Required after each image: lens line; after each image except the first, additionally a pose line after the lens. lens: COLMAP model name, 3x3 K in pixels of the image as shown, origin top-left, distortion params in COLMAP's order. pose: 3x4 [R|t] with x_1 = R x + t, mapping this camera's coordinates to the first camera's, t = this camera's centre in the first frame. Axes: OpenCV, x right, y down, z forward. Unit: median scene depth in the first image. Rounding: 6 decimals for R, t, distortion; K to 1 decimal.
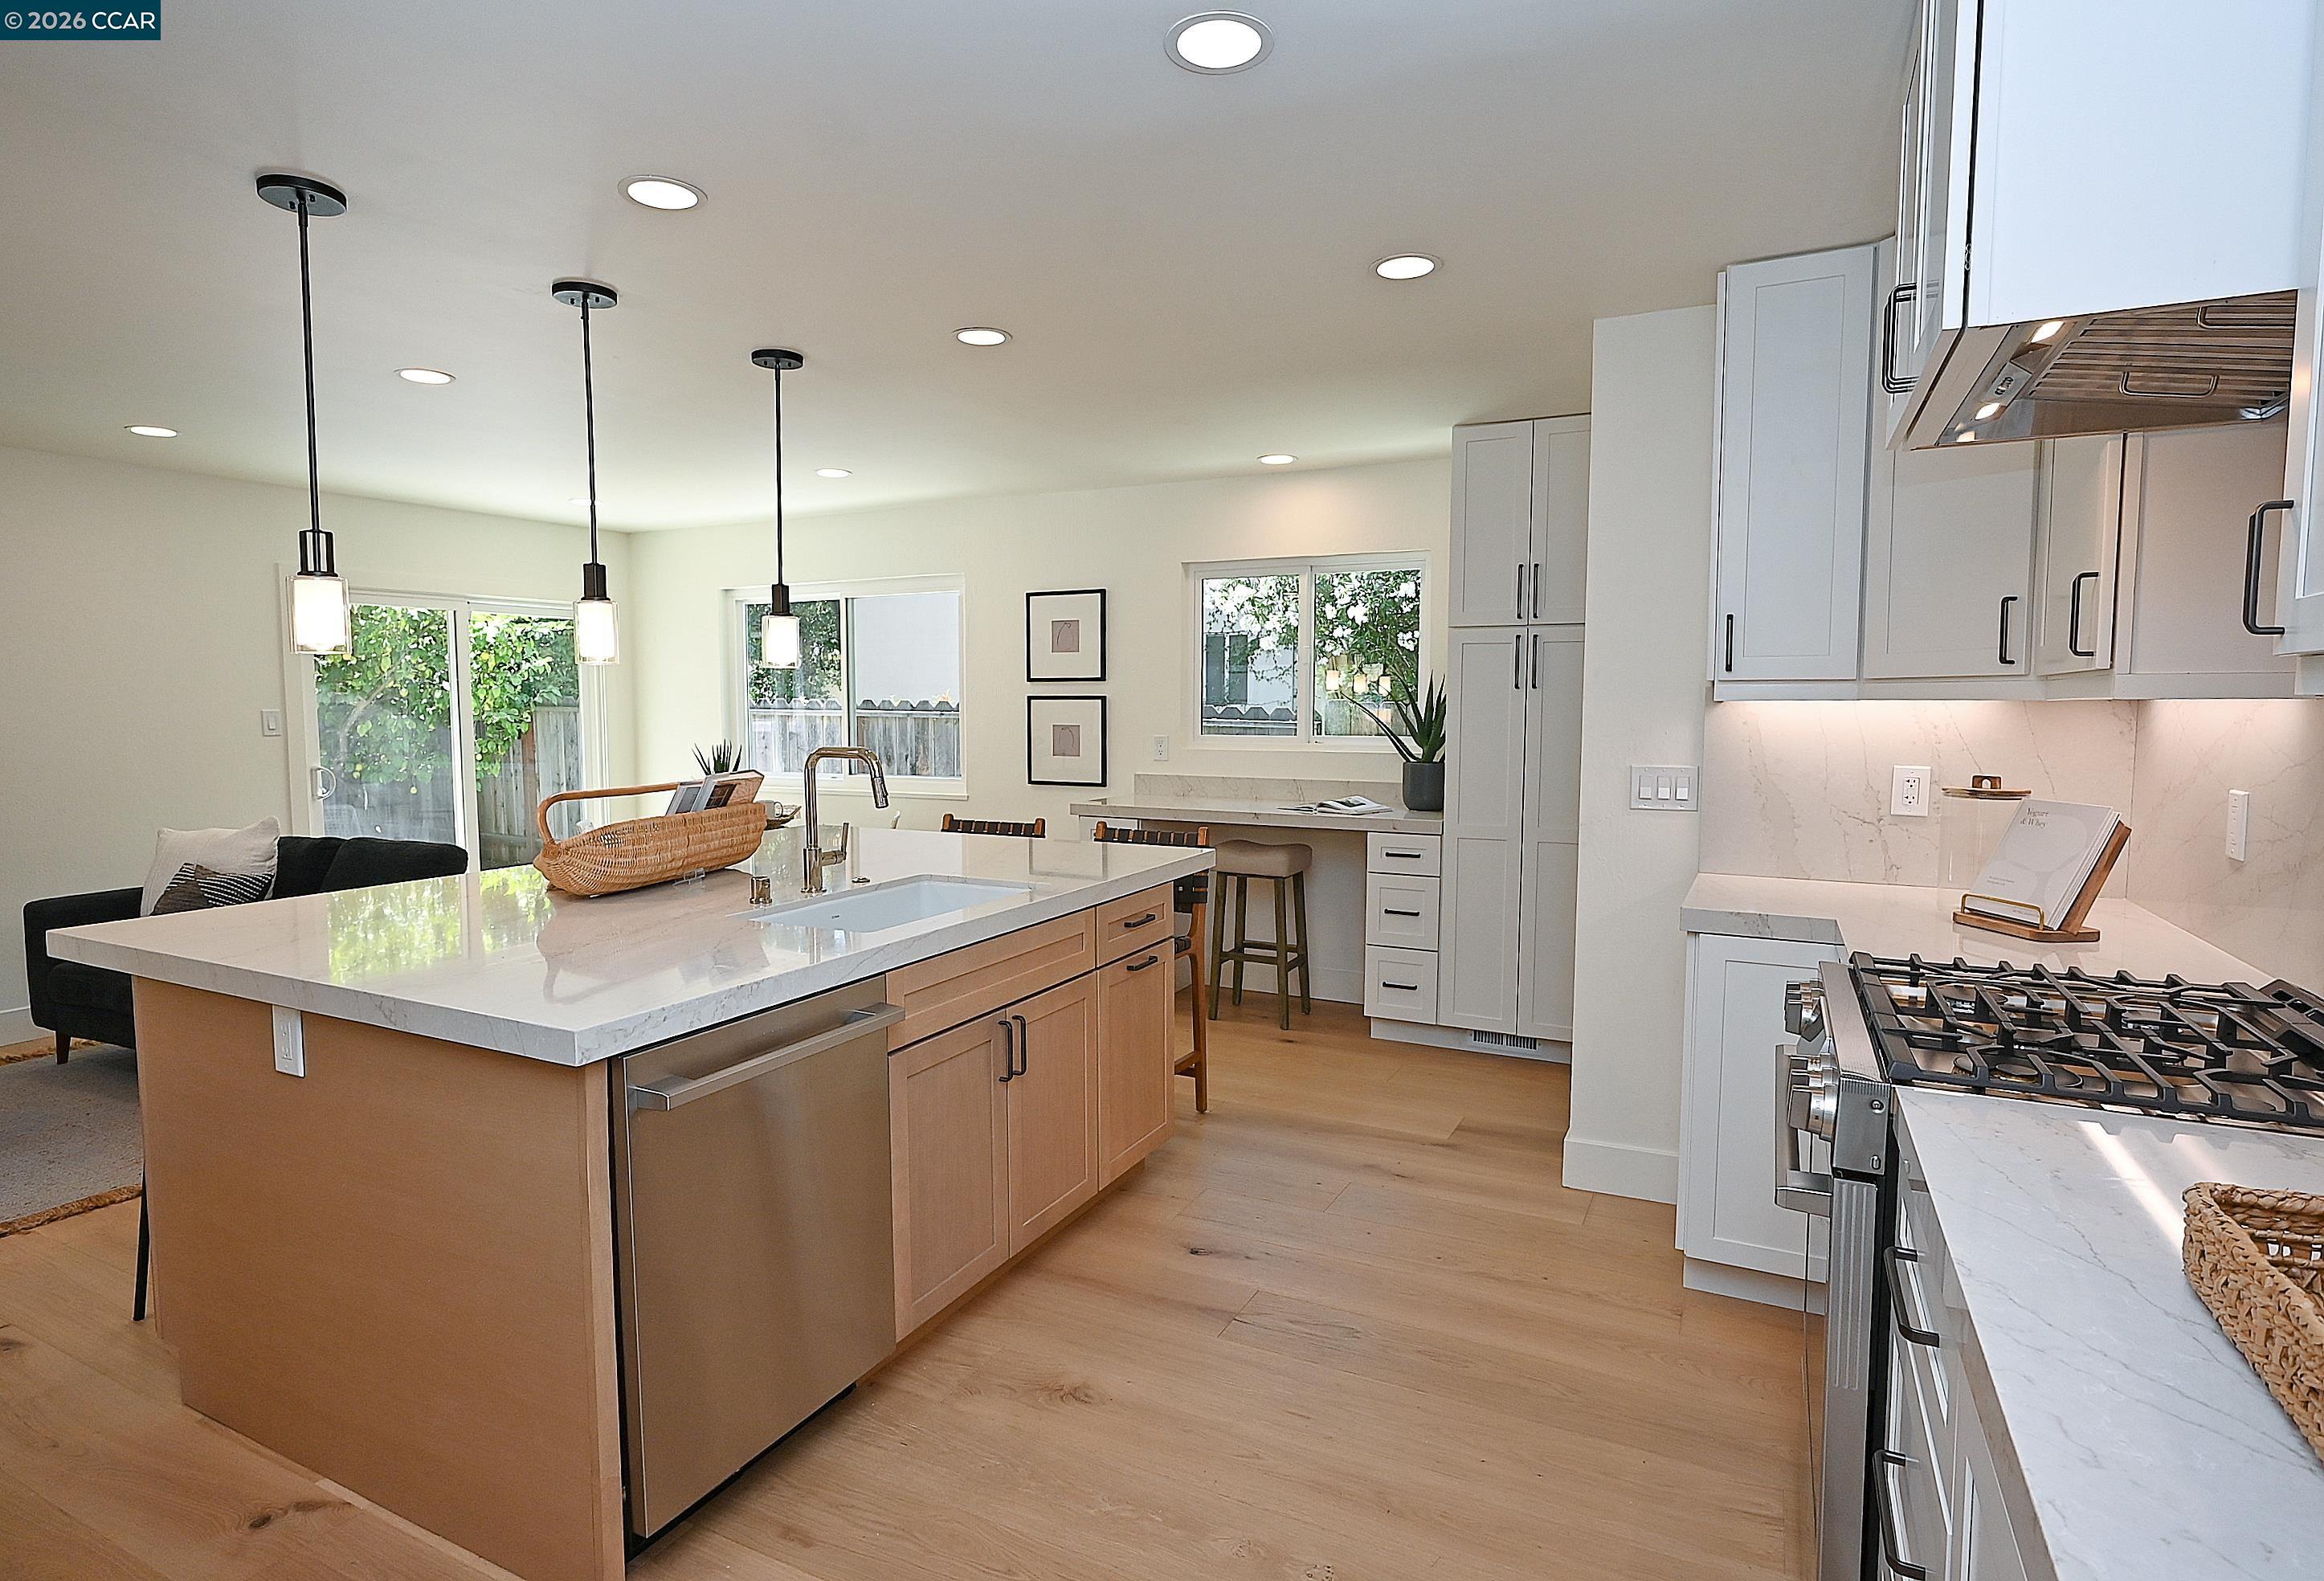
lens RADIAL K [[1204.2, 0, 1162.0], [0, 1204.2, 790.5], [0, 0, 1]] dist [-0.001831, -0.000650]
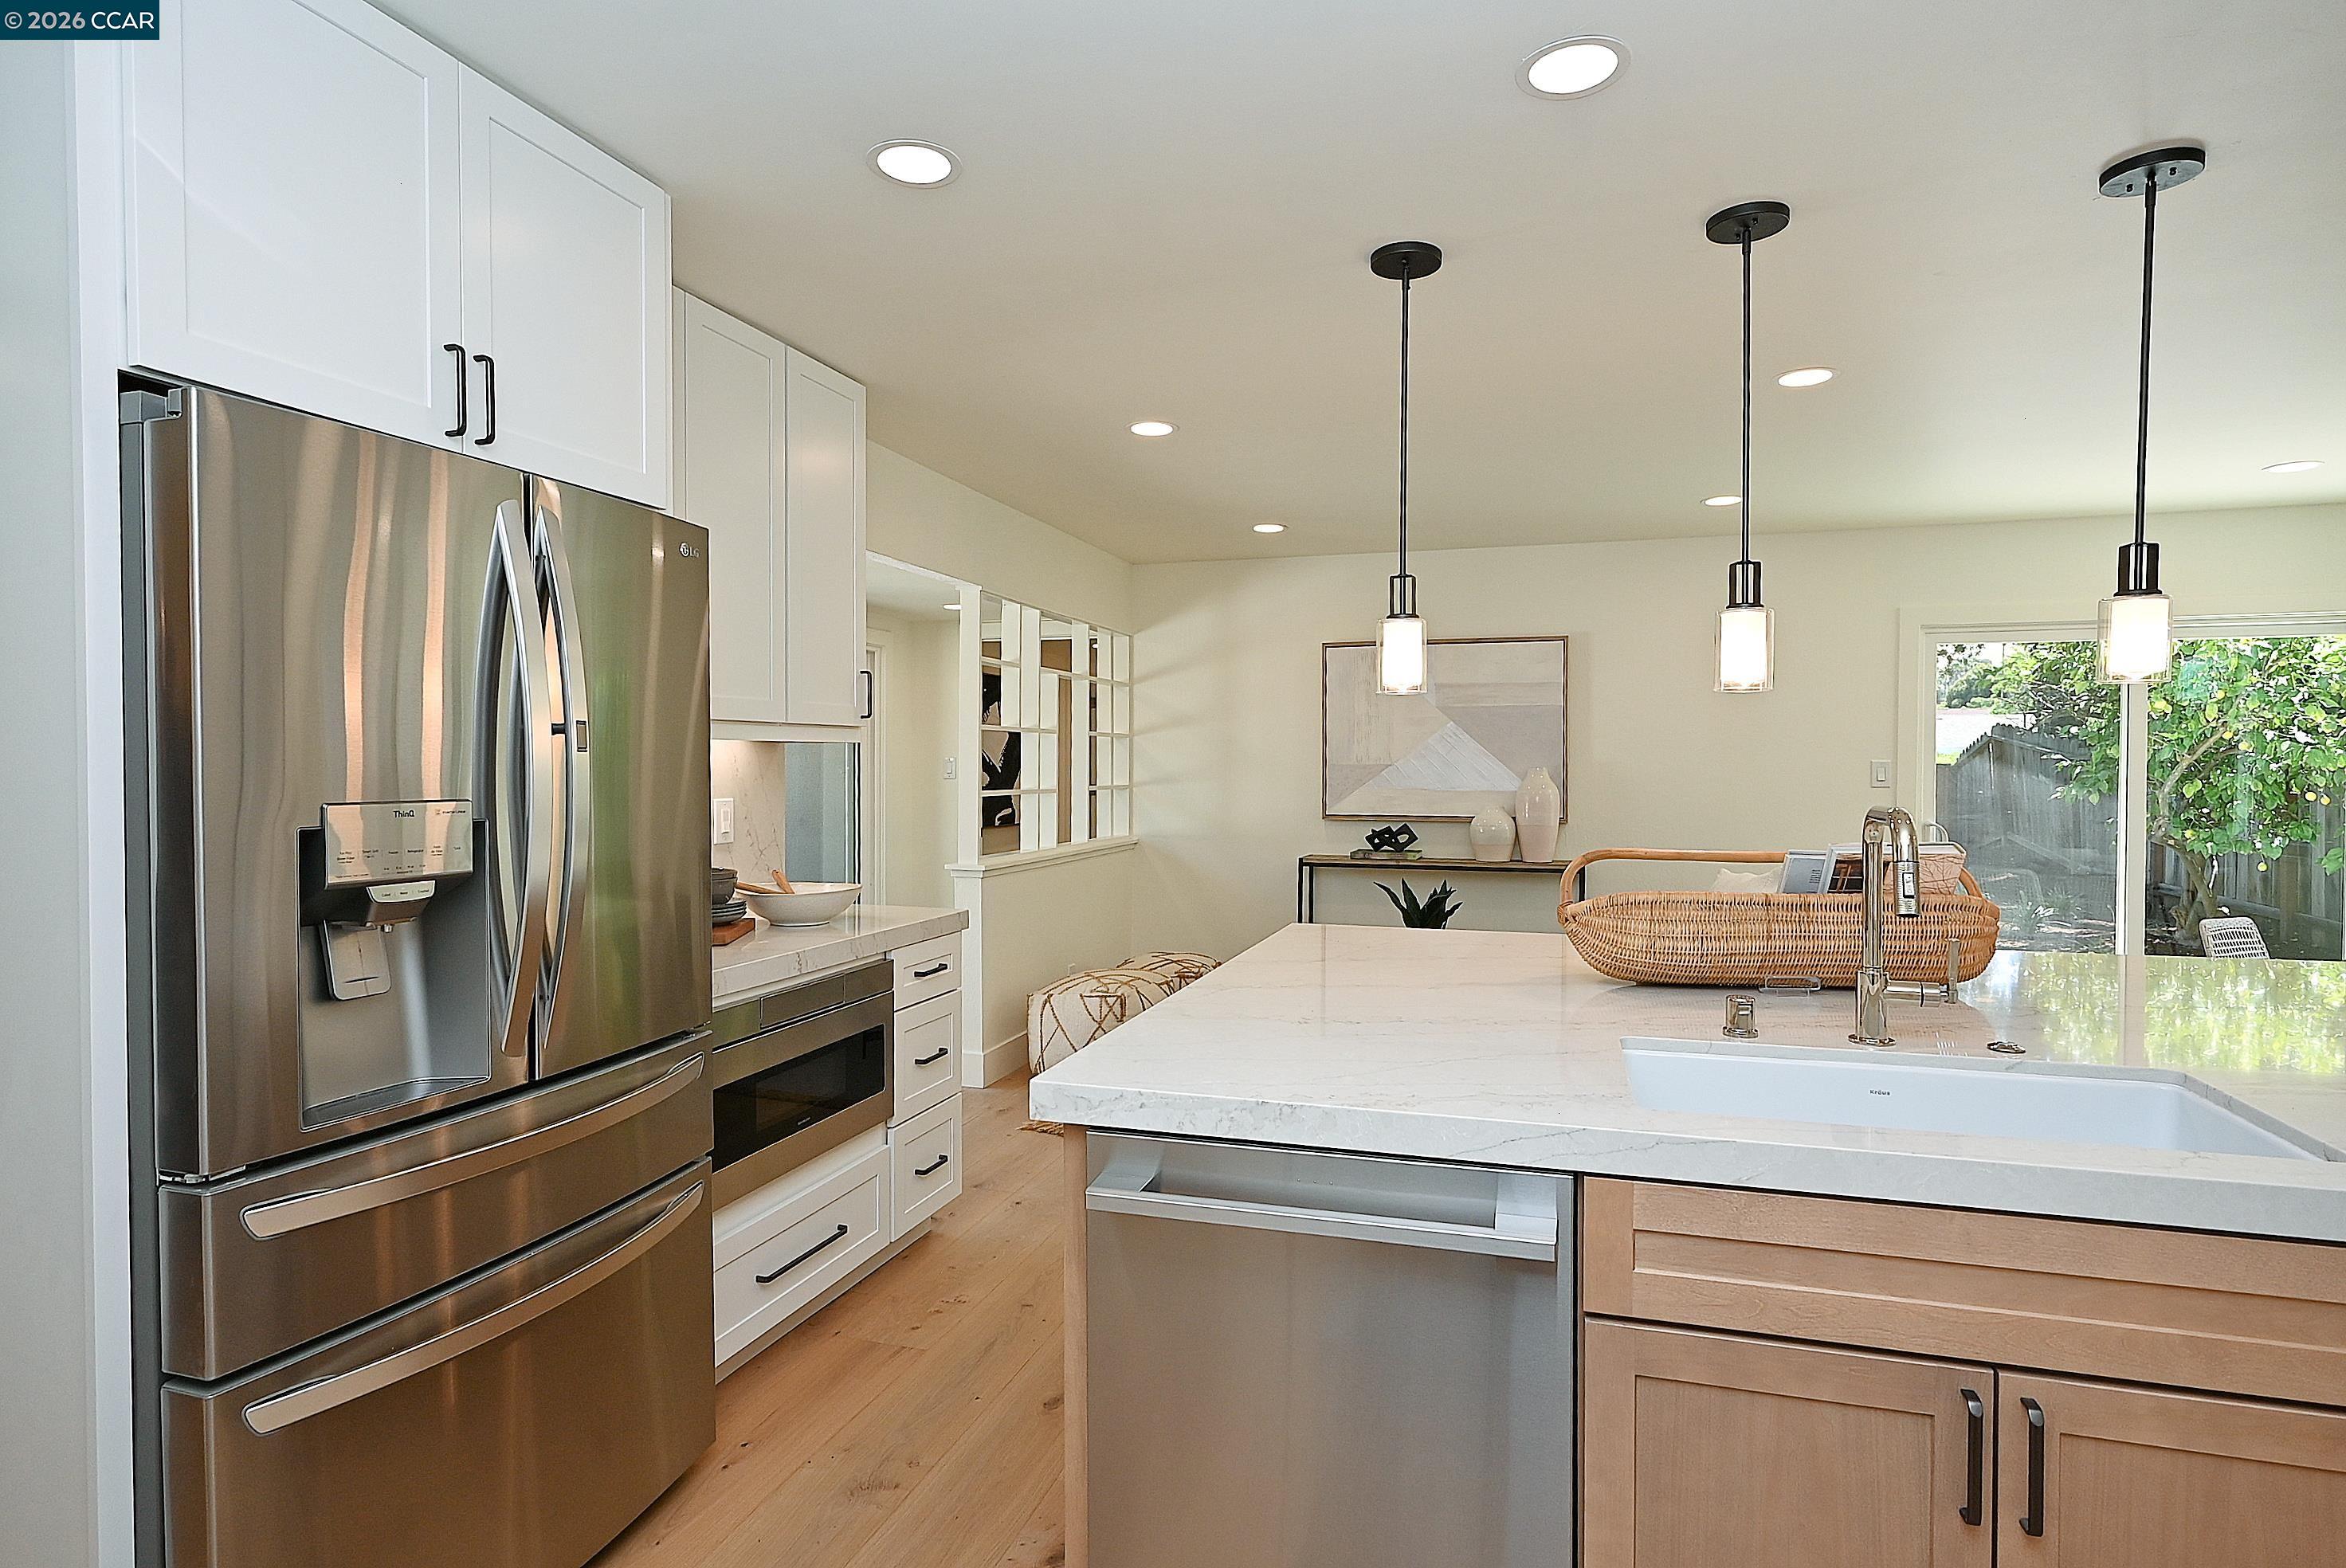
lens RADIAL K [[1207.8, 0, 1153.8], [0, 1207.8, 785.7], [0, 0, 1]] dist [0.000060, 0.000723]
pose [[0.136819, 0.039407, -0.989812, 0.255352], [-0.071559, 0.996991, 0.029801, -0.038155], [0.988008, 0.066752, 0.139227, 0.510243]]
